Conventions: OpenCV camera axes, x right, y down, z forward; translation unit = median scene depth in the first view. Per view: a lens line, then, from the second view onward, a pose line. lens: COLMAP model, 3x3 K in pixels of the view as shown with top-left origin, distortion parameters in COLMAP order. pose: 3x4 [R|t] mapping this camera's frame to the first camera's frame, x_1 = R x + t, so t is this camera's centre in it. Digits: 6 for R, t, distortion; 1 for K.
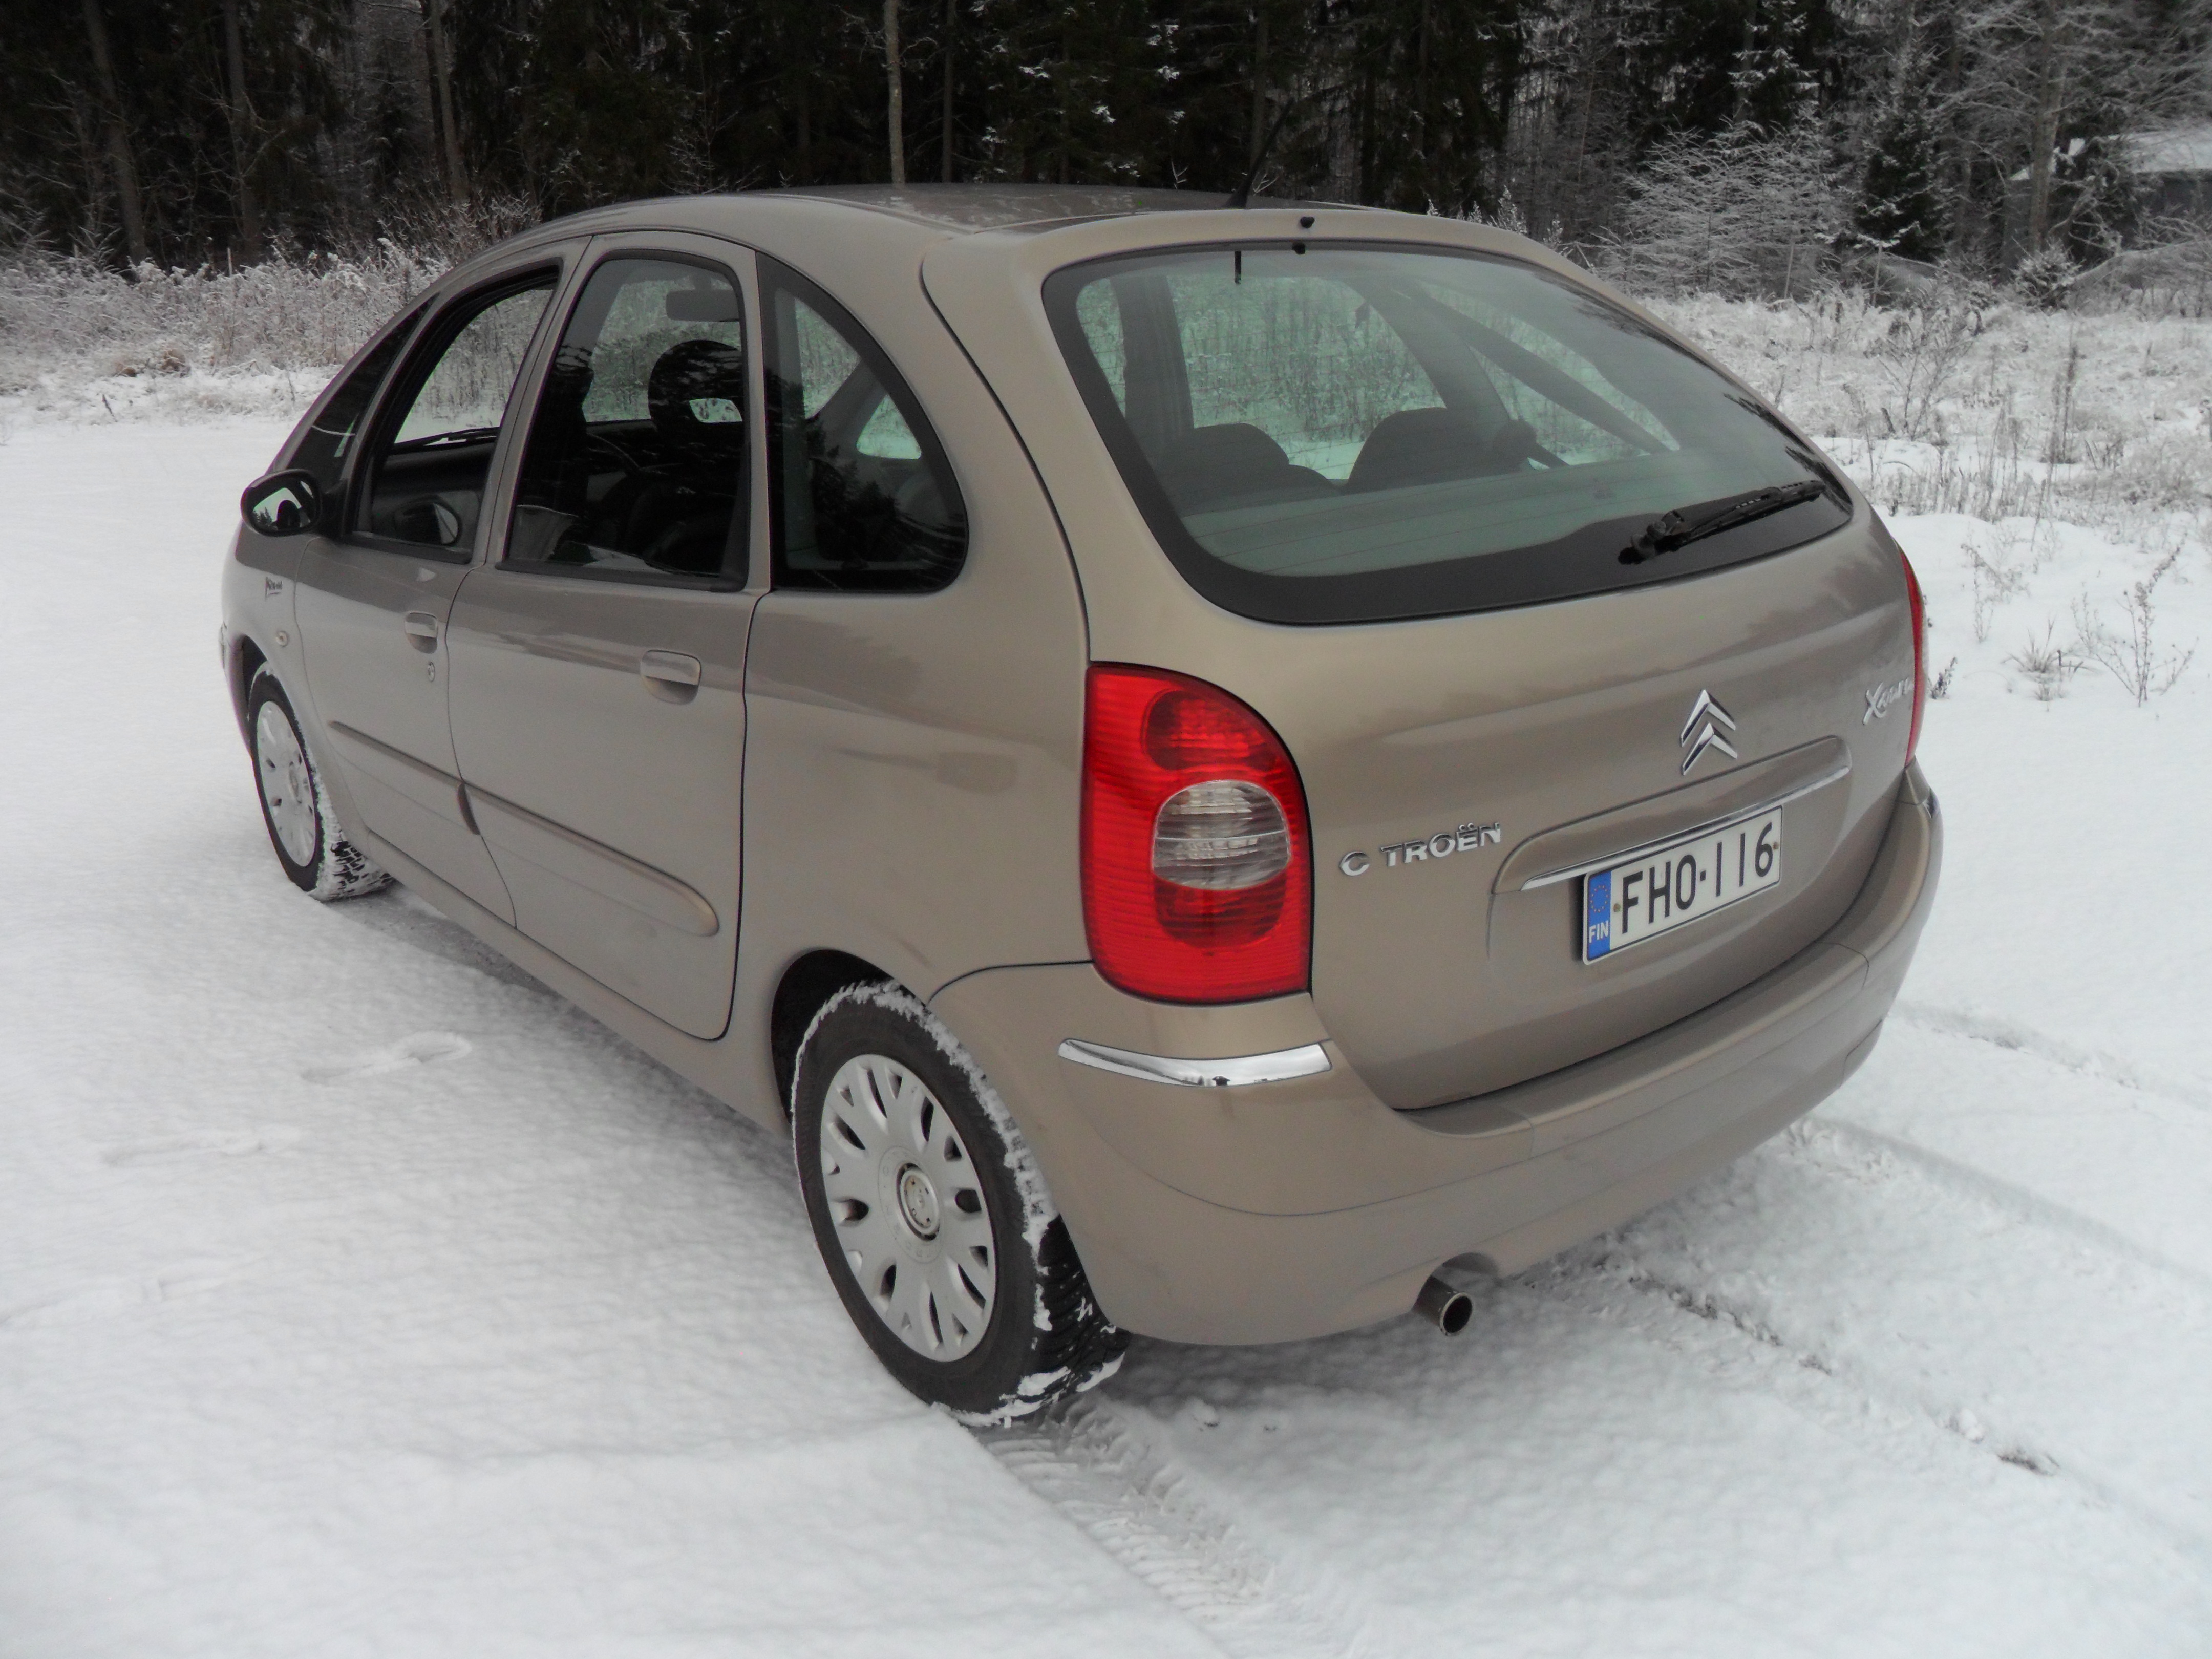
lens RADIAL K [[1742.3, 0, 1103.8], [0, 1742.3, 826.5], [0, 0, 1]] dist [-0.001078, -0.009249]
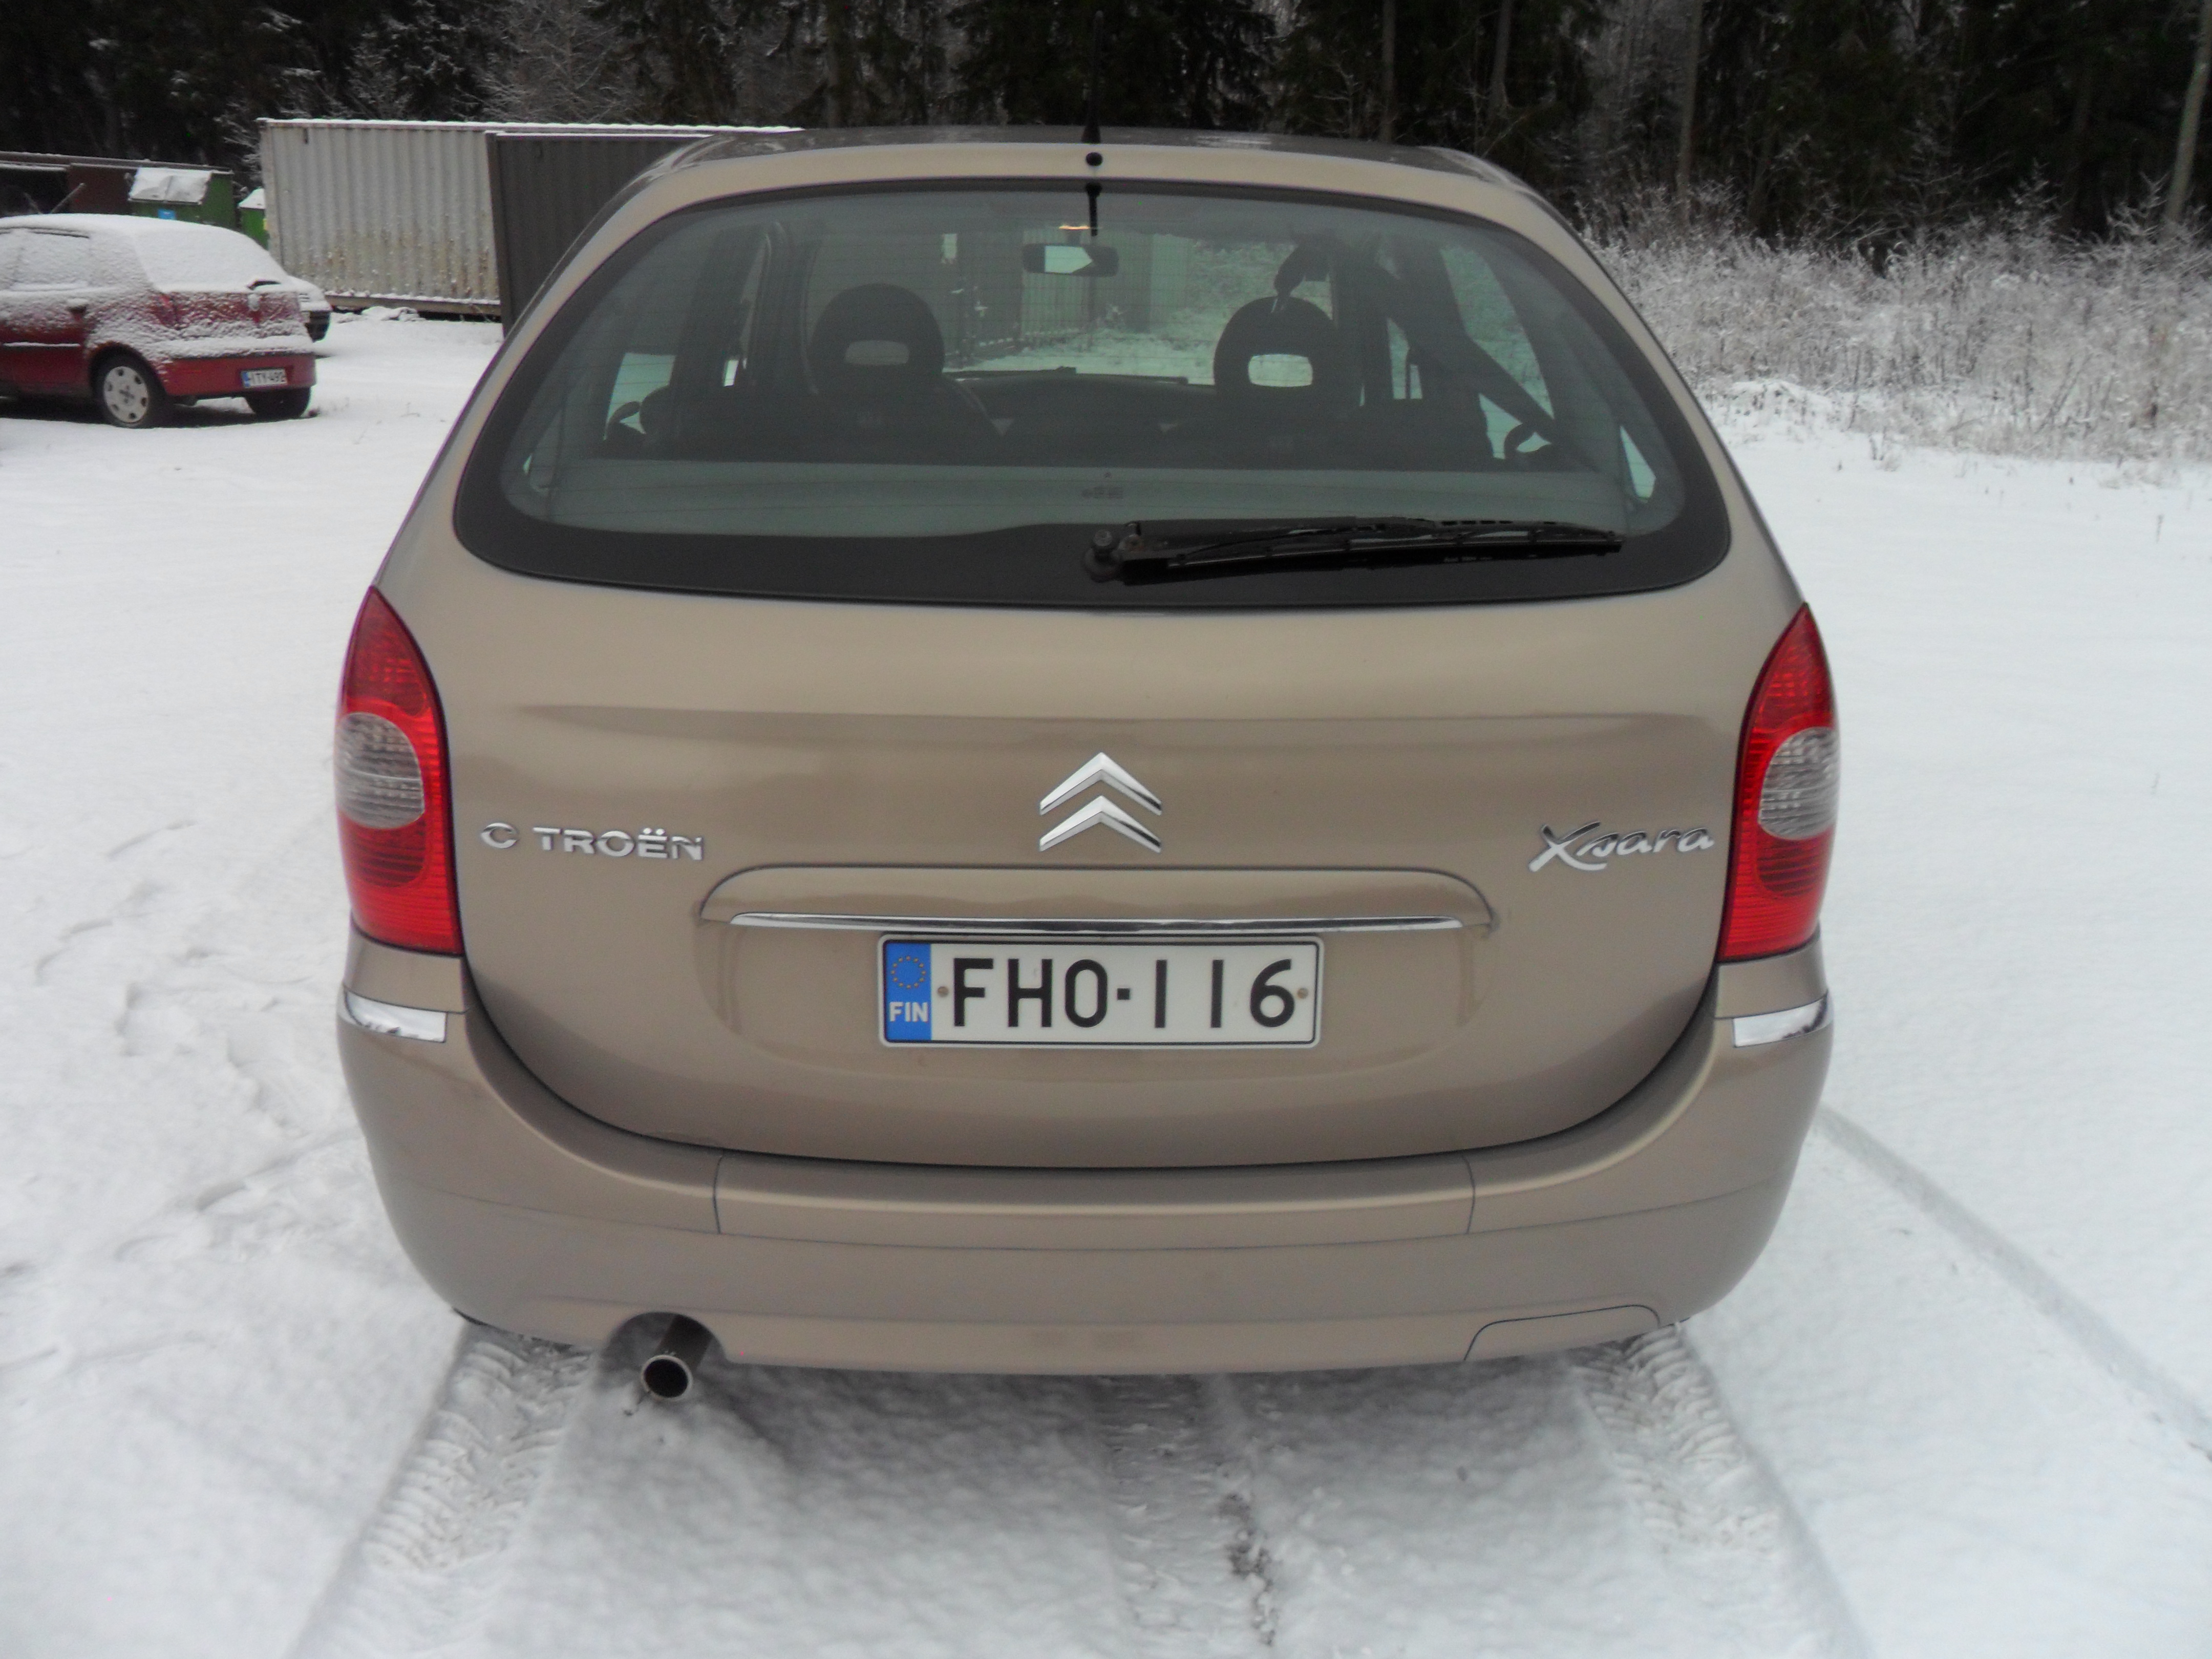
lens RADIAL K [[1742.3, 0, 1096.7], [0, 1742.3, 827.4], [0, 0, 1]] dist [-0.001078, -0.009249]
pose [[0.792645, 0.219480, -0.568808, 0.706037], [-0.215438, 0.973598, 0.075456, -0.093138], [0.570352, 0.062733, 0.819001, 0.325205]]
